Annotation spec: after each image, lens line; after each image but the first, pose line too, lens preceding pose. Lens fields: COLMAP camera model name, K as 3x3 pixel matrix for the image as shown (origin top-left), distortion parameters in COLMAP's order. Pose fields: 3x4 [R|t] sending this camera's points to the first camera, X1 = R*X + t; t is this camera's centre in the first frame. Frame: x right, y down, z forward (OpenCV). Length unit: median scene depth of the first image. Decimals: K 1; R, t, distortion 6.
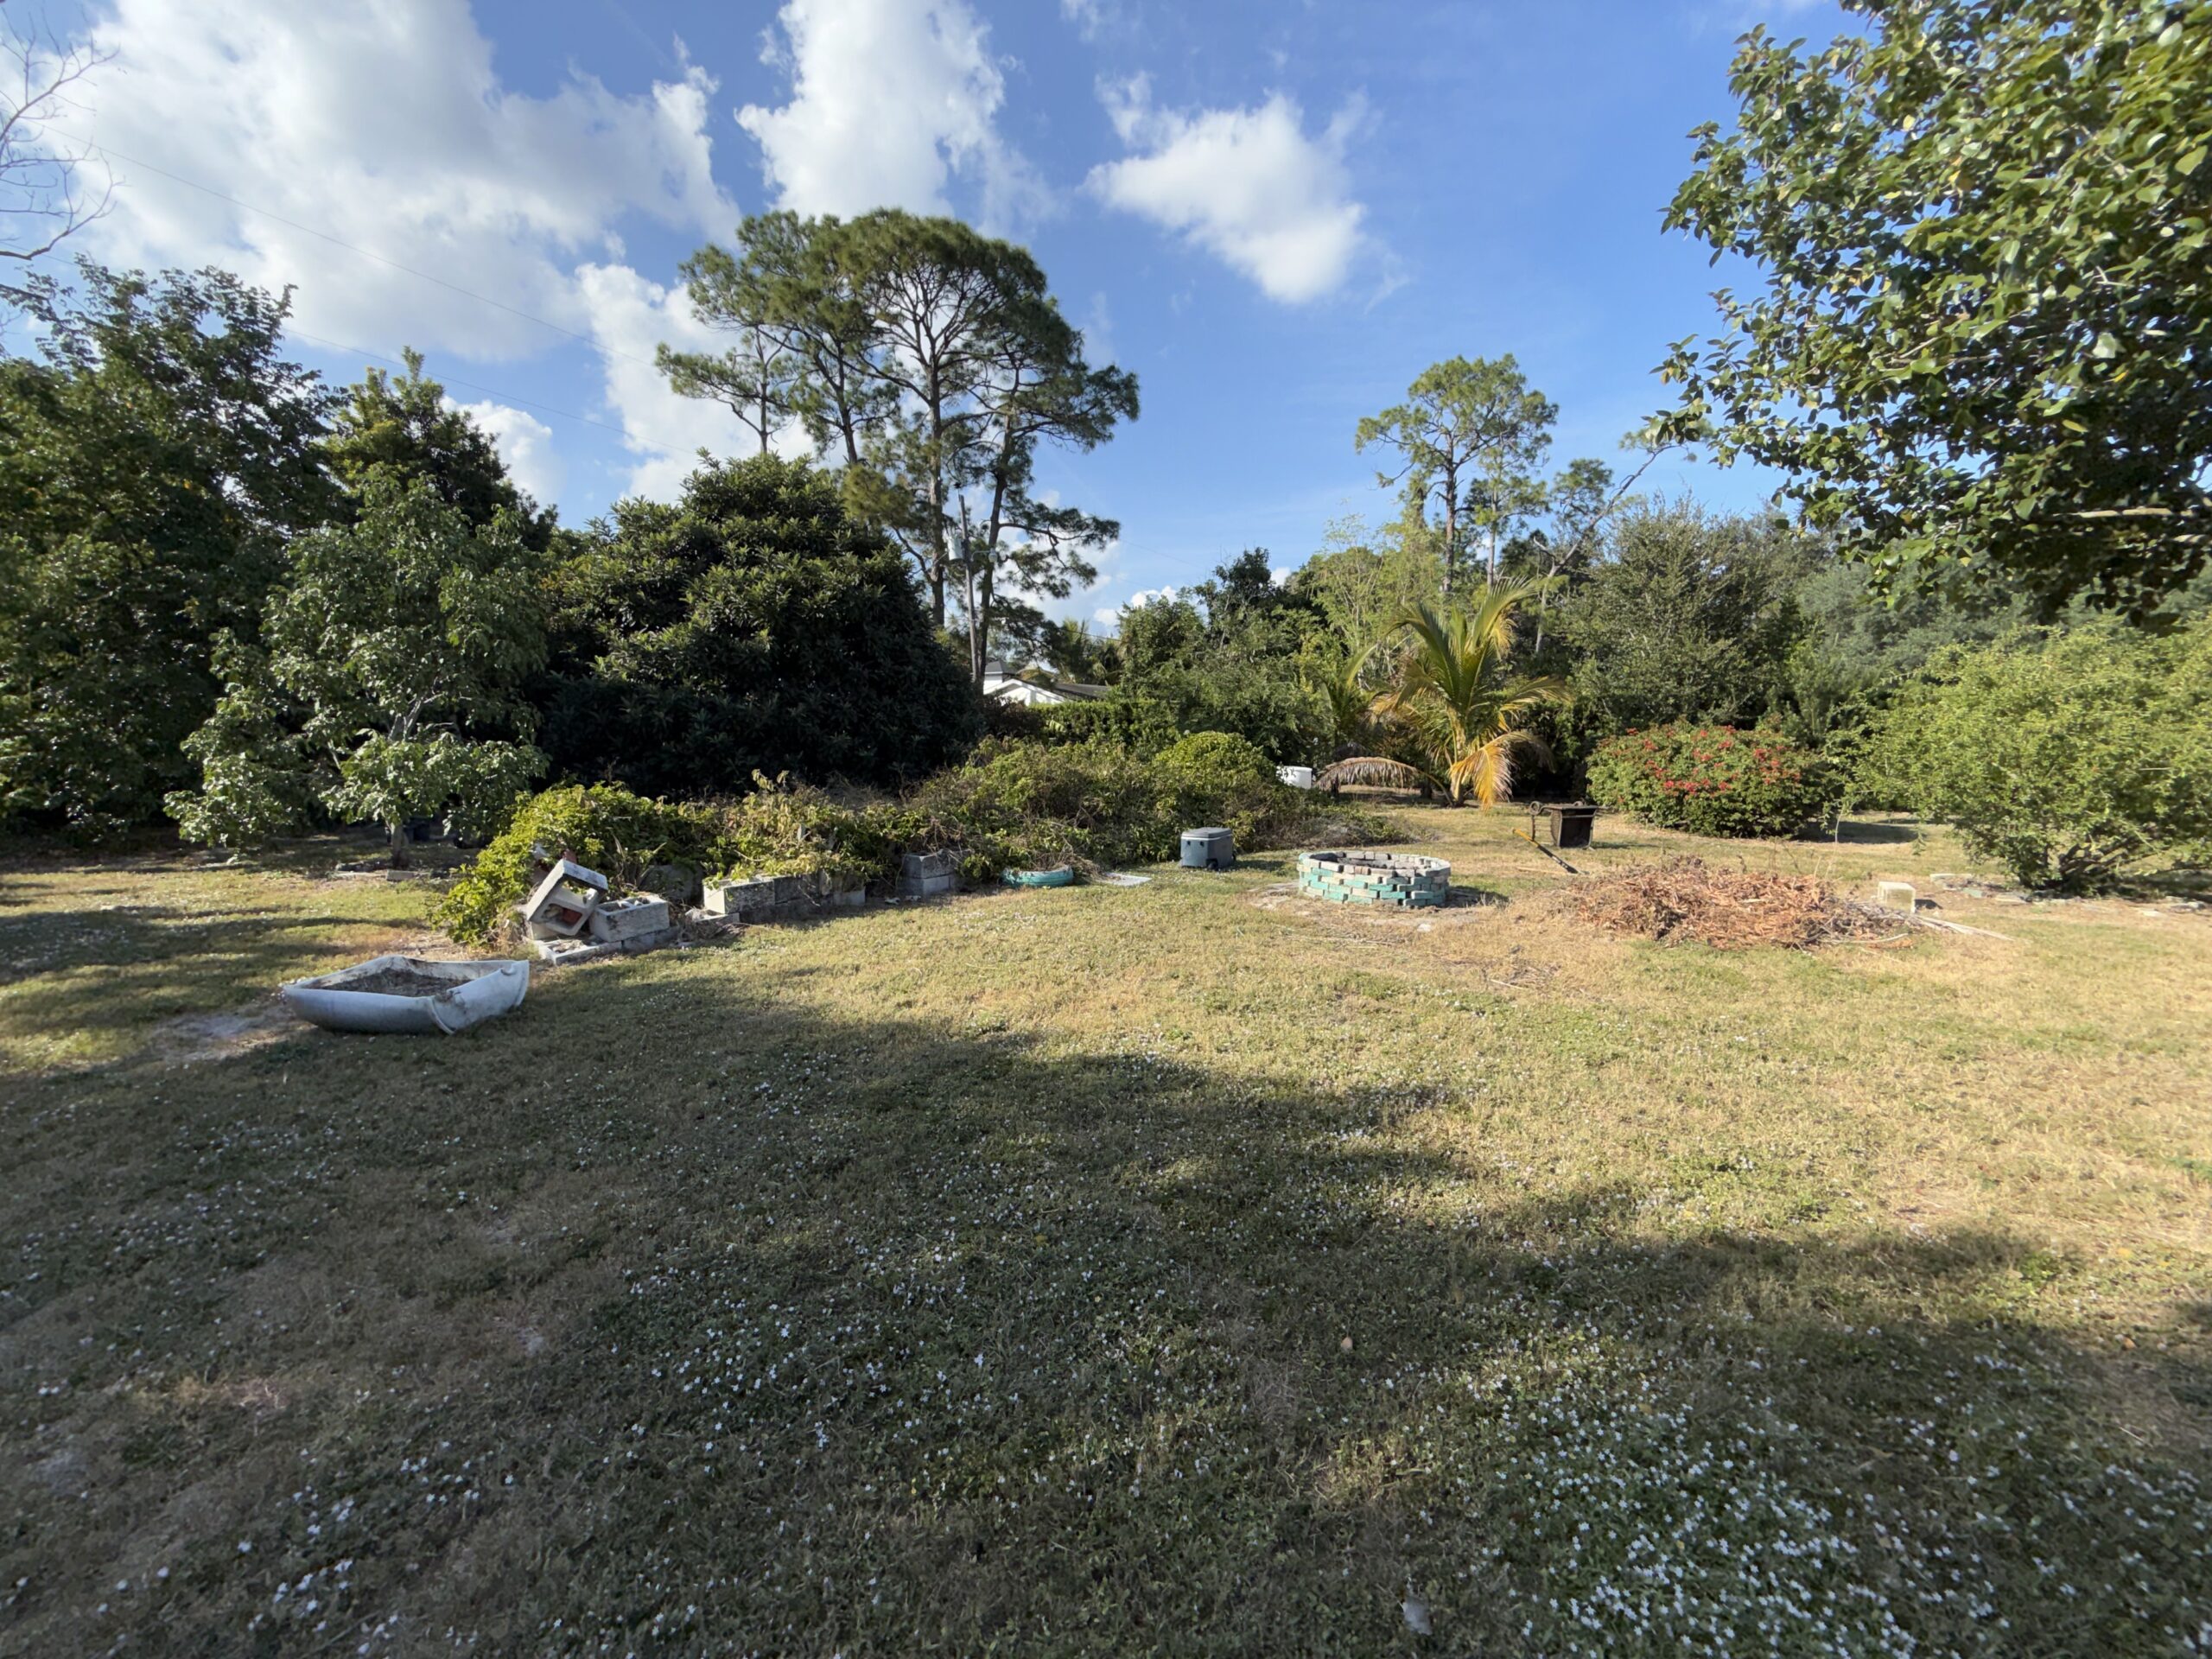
lens RADIAL K [[883.7, 0, 1114.0], [0, 883.7, 850.4], [0, 0, 1]] dist [-0.000517, 0.000150]
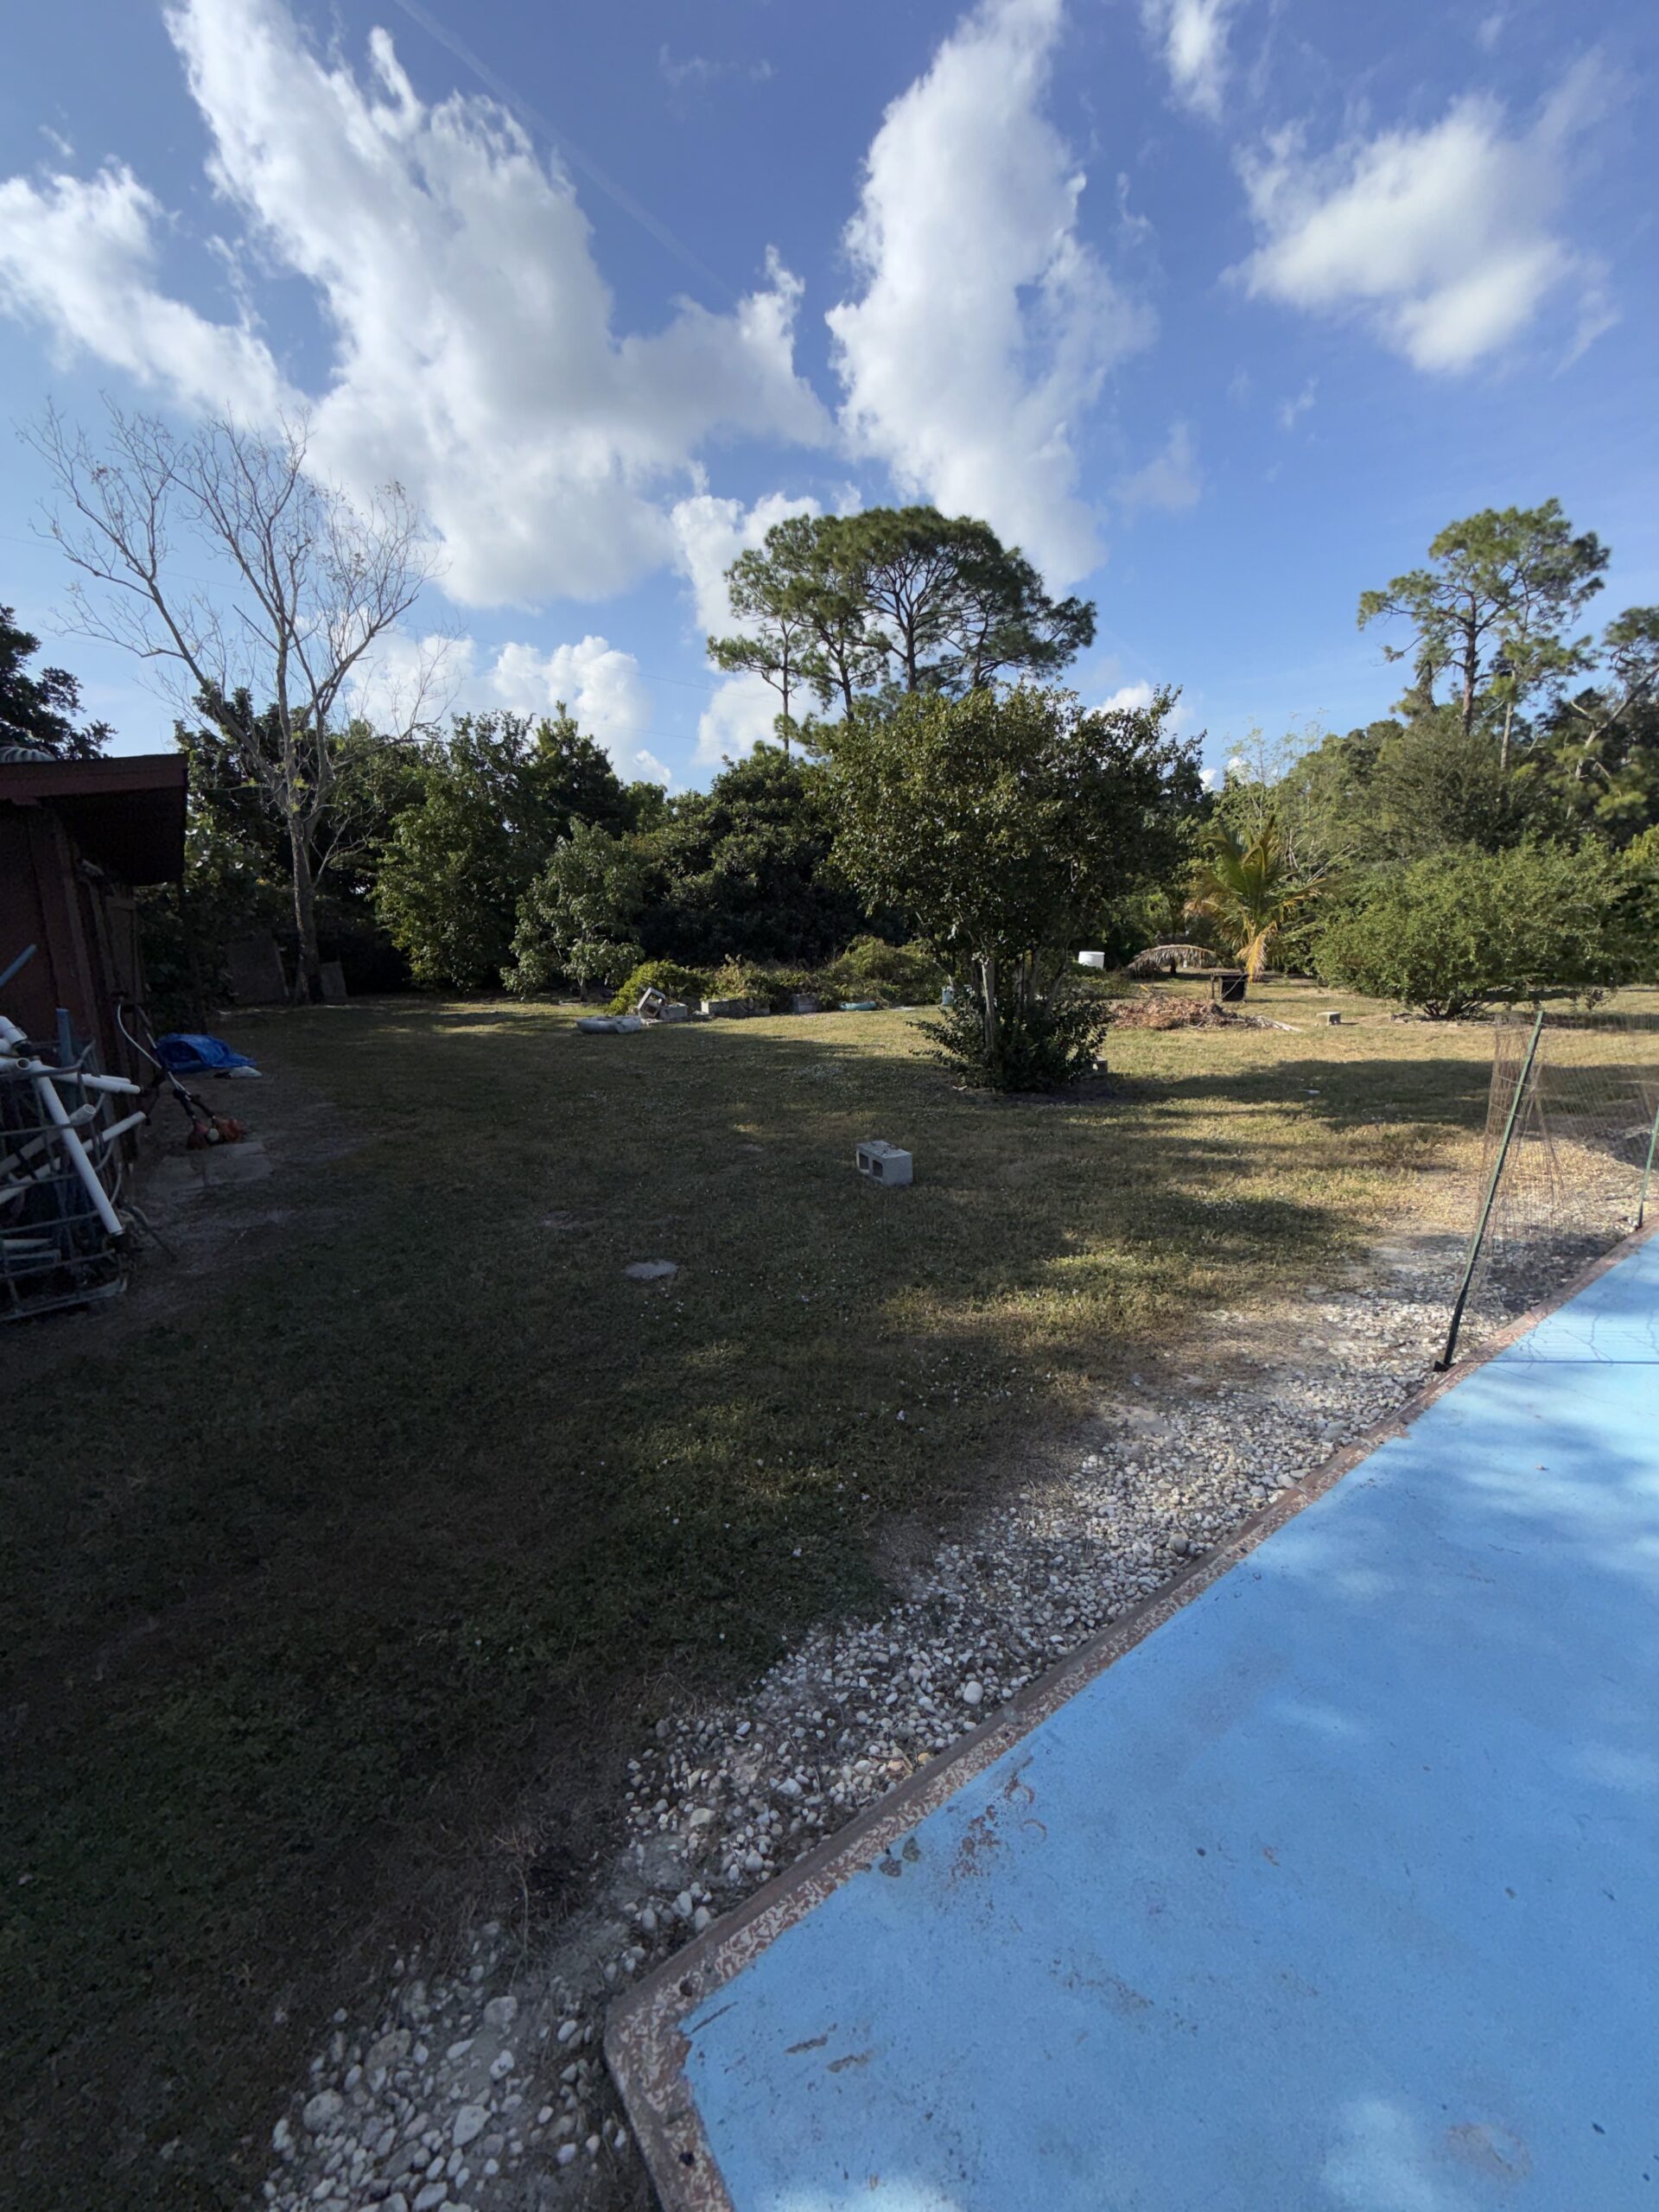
lens RADIAL K [[883.7, 0, 837.7], [0, 883.7, 1111.1], [0, 0, 1]] dist [-0.000517, 0.000150]
pose [[0.943043, 0.042809, -0.329905, 0.141524], [-0.020182, 0.997221, 0.071711, 0.032153], [0.332058, -0.060968, 0.941286, -0.236976]]
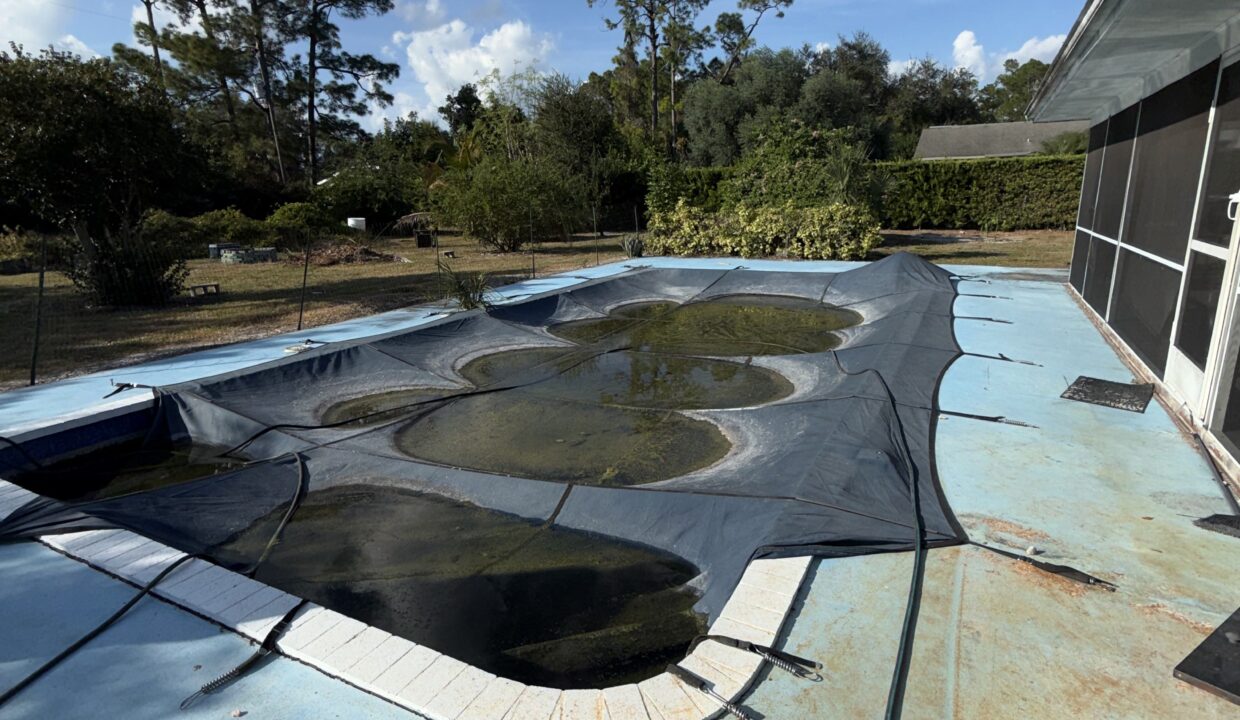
lens RADIAL K [[661.2, 0, 621.0], [0, 661.2, 356.1], [0, 0, 1]] dist [0.000956, -0.000362]
pose [[0.992153, -0.059530, 0.109948, 0.303752], [0.048025, 0.993368, 0.104472, 0.046712], [-0.115438, -0.098372, 0.988432, -0.316863]]
